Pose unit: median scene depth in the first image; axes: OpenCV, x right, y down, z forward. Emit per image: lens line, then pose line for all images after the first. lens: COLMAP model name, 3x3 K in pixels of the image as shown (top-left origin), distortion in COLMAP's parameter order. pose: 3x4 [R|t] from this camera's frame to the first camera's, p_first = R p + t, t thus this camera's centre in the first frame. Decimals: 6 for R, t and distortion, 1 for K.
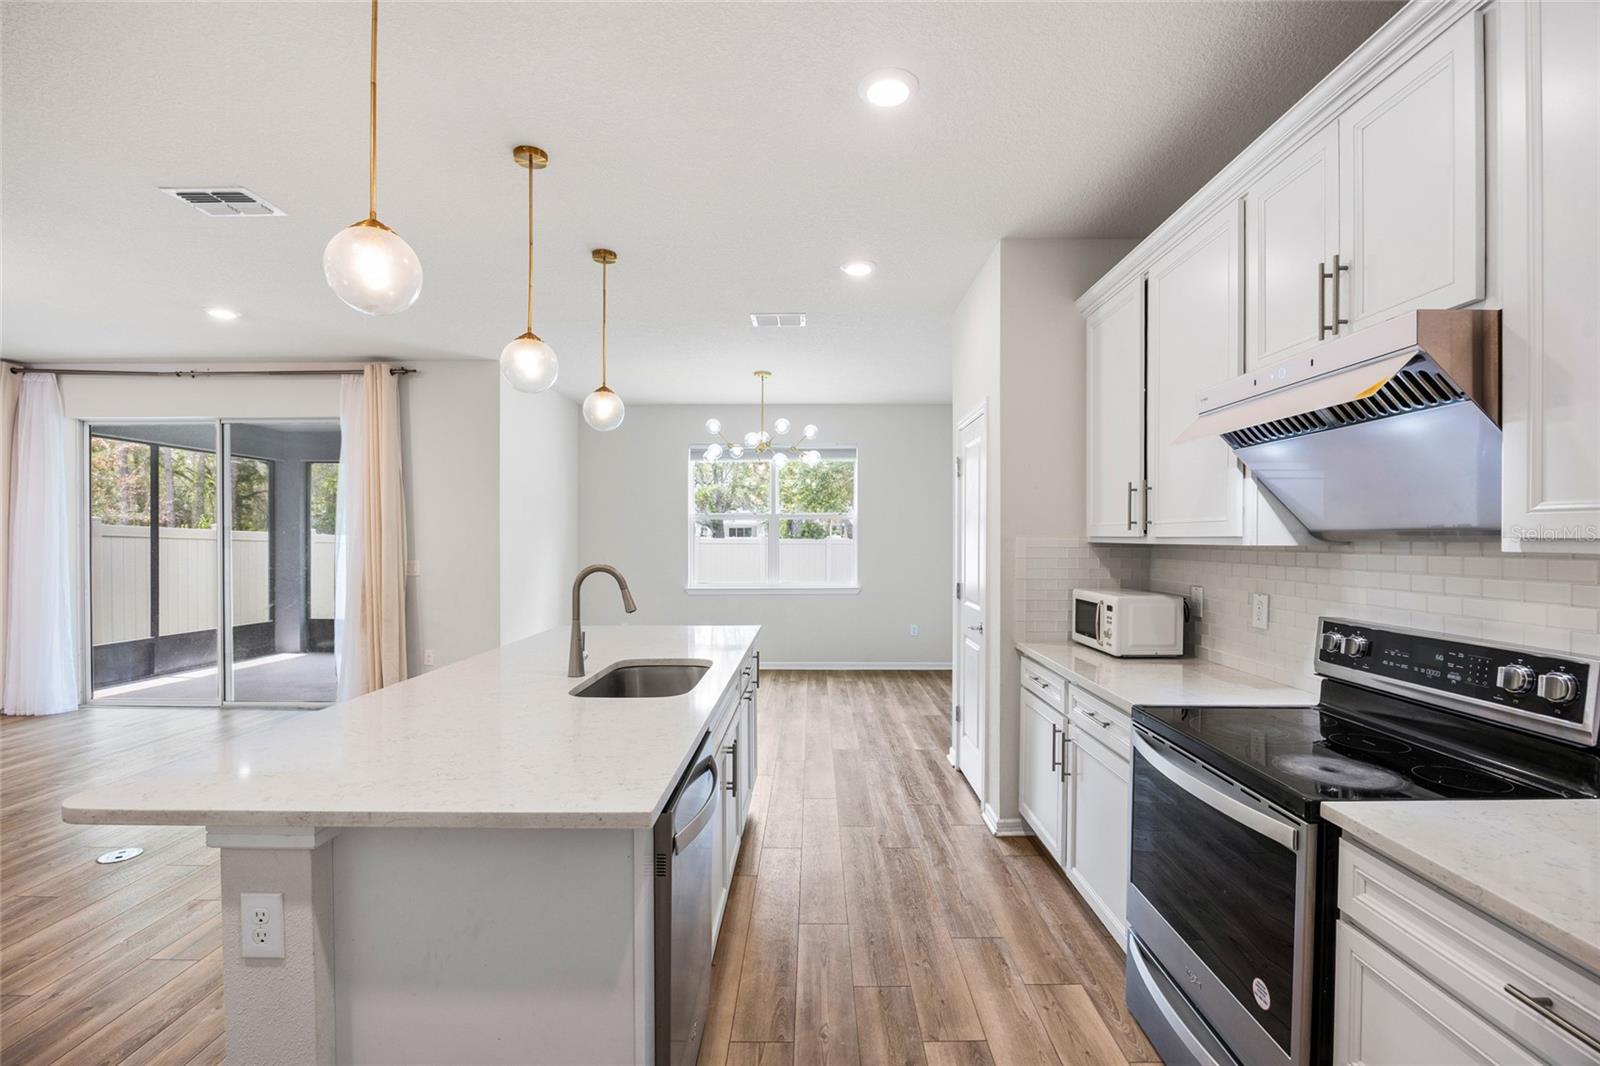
lens RADIAL K [[700.1, 0, 808.4], [0, 700.1, 550.7], [0, 0, 1]] dist [-0.018045, -0.000092]
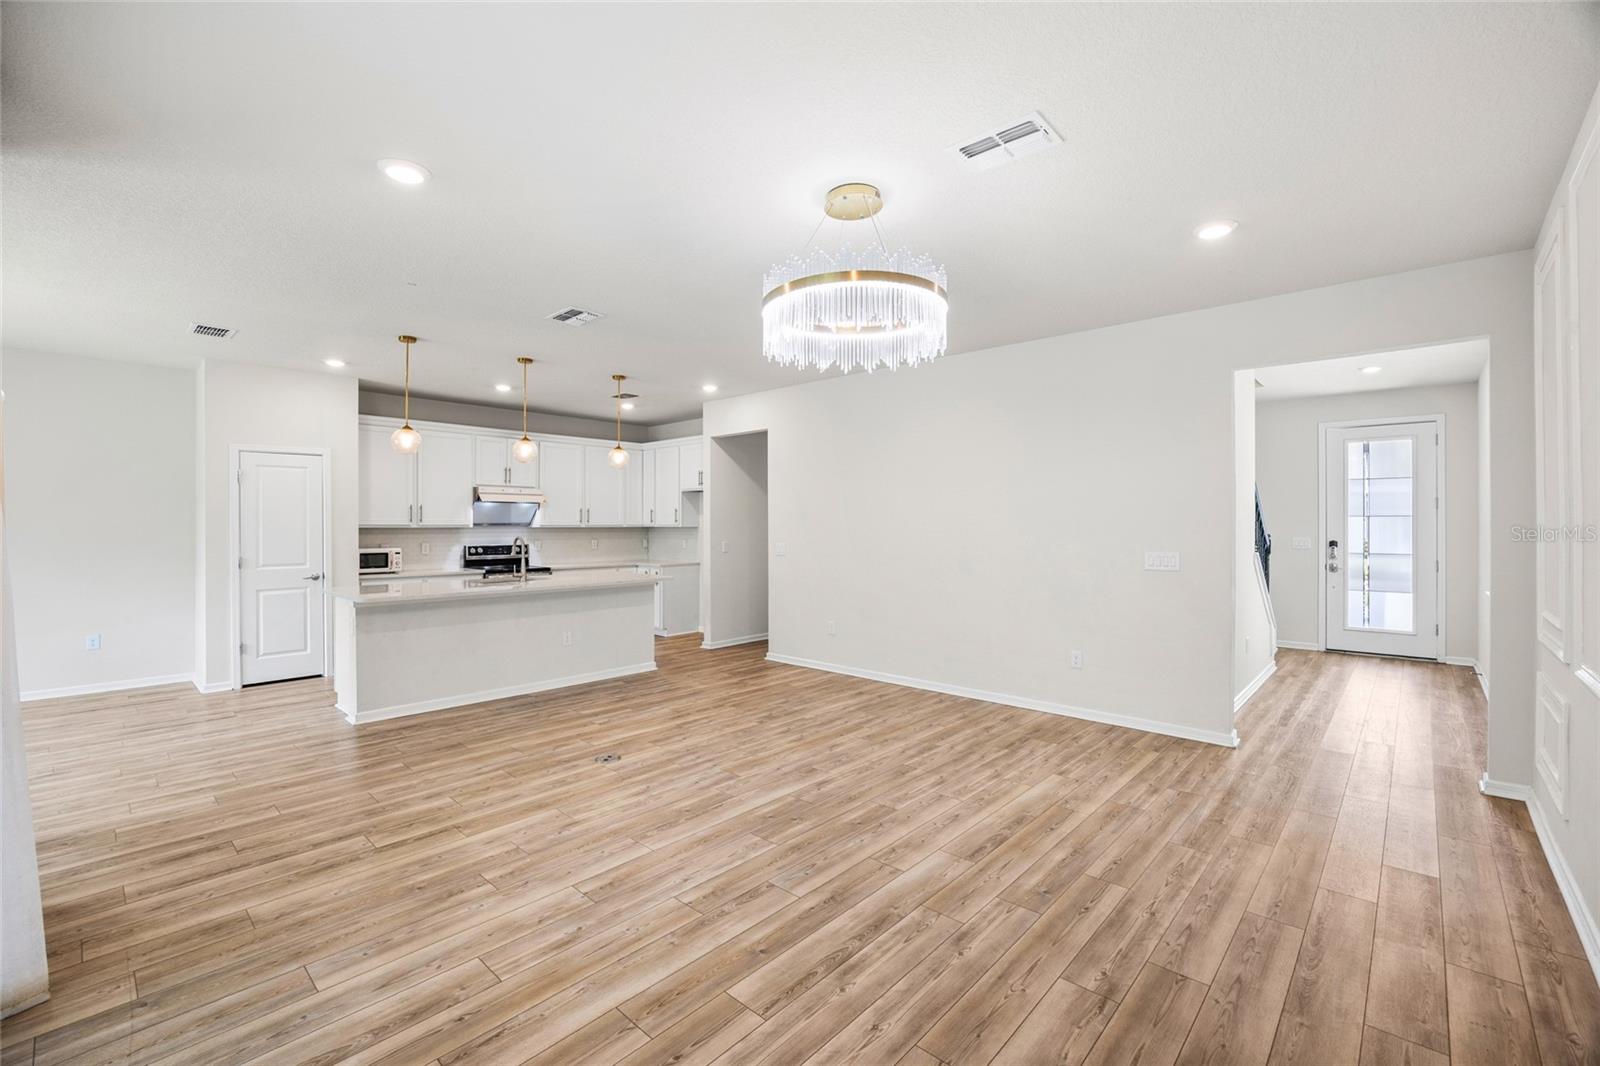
lens RADIAL K [[691.6, 0, 796.7], [0, 691.6, 525.4], [0, 0, 1]] dist [-0.017330, 0.000250]
pose [[-0.733495, -0.000173, 0.679695, -1.210677], [0.014233, 0.999777, 0.015614, -0.019335], [-0.679546, 0.021127, -0.733329, 0.958168]]
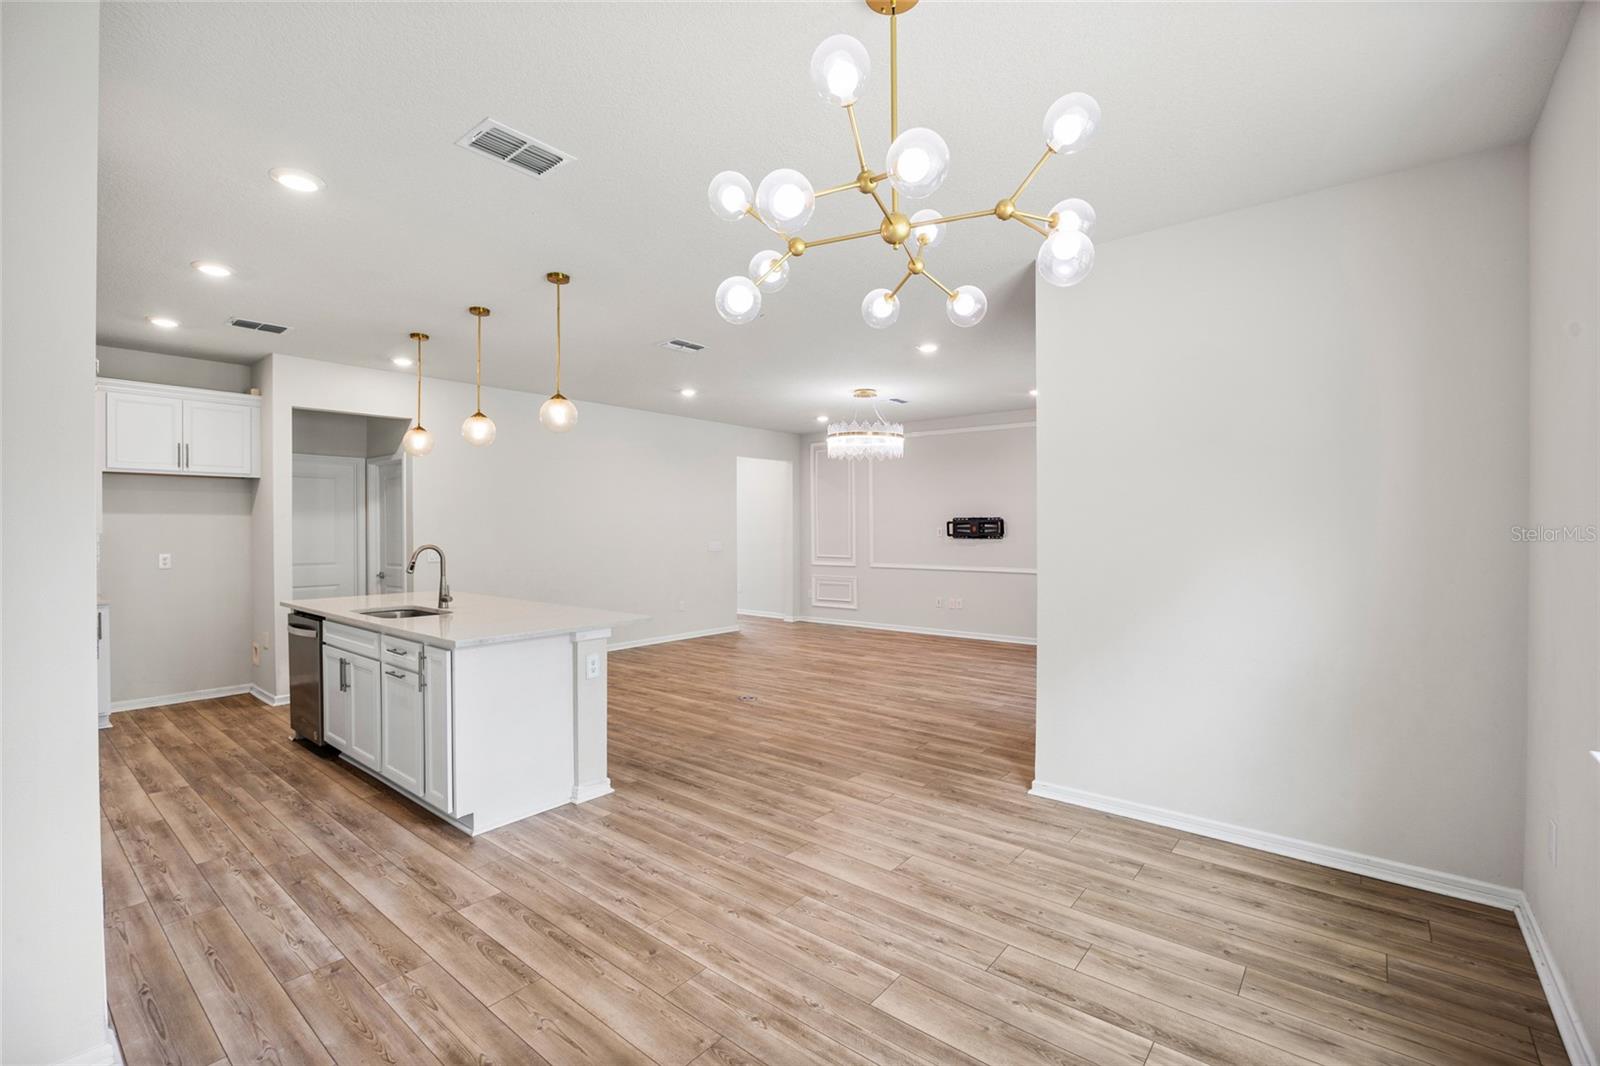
lens RADIAL K [[699.7, 0, 809.4], [0, 699.7, 531.6], [0, 0, 1]] dist [-0.002748, -0.000179]
pose [[-0.626311, 0.005524, -0.779554, 0.214218], [-0.012071, 0.999786, 0.016783, -0.025004], [0.779480, 0.019921, -0.626111, 1.277713]]
